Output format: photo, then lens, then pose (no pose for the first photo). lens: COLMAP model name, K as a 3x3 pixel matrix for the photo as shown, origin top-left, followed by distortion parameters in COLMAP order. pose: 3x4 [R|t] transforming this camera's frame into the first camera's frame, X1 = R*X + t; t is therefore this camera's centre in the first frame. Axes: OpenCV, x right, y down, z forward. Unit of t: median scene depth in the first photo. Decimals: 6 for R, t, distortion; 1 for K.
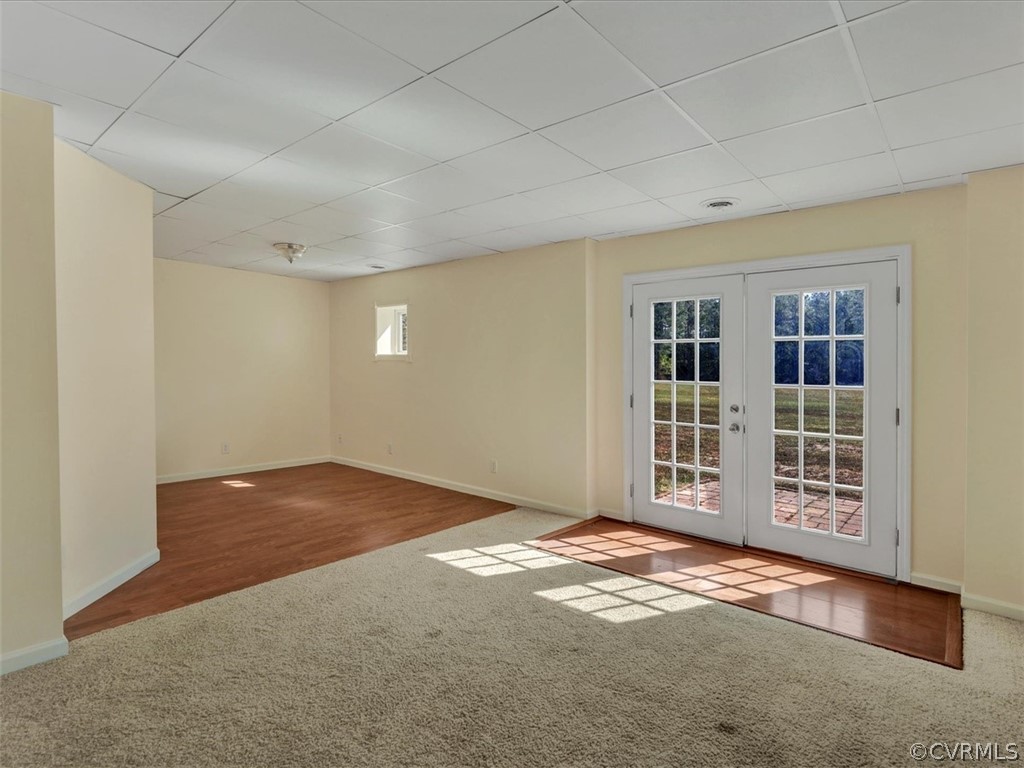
lens RADIAL K [[548.1, 0, 512.9], [0, 548.1, 379.2], [0, 0, 1]] dist [-0.044832, 0.008934]
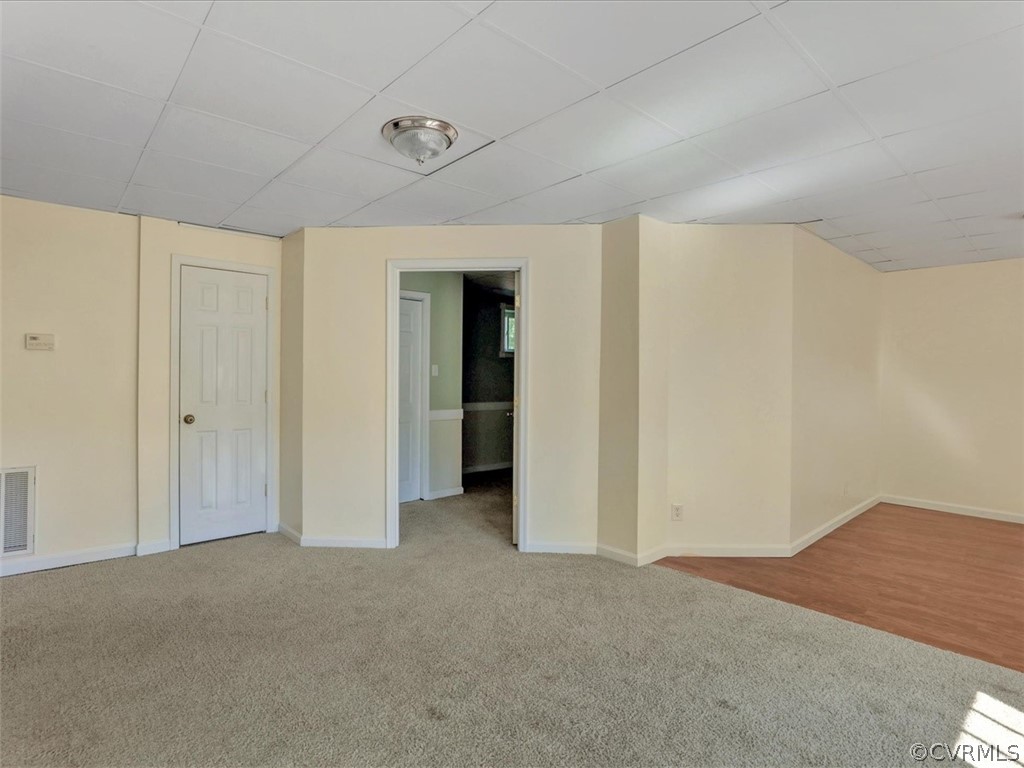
lens RADIAL K [[548.1, 0, 512.1], [0, 548.1, 380.2], [0, 0, 1]] dist [-0.044832, 0.008934]
pose [[-0.133644, 0.005881, -0.991012, 0.564595], [-0.038738, 0.999187, 0.011153, -0.019032], [0.990272, 0.039881, -0.133307, 0.607674]]
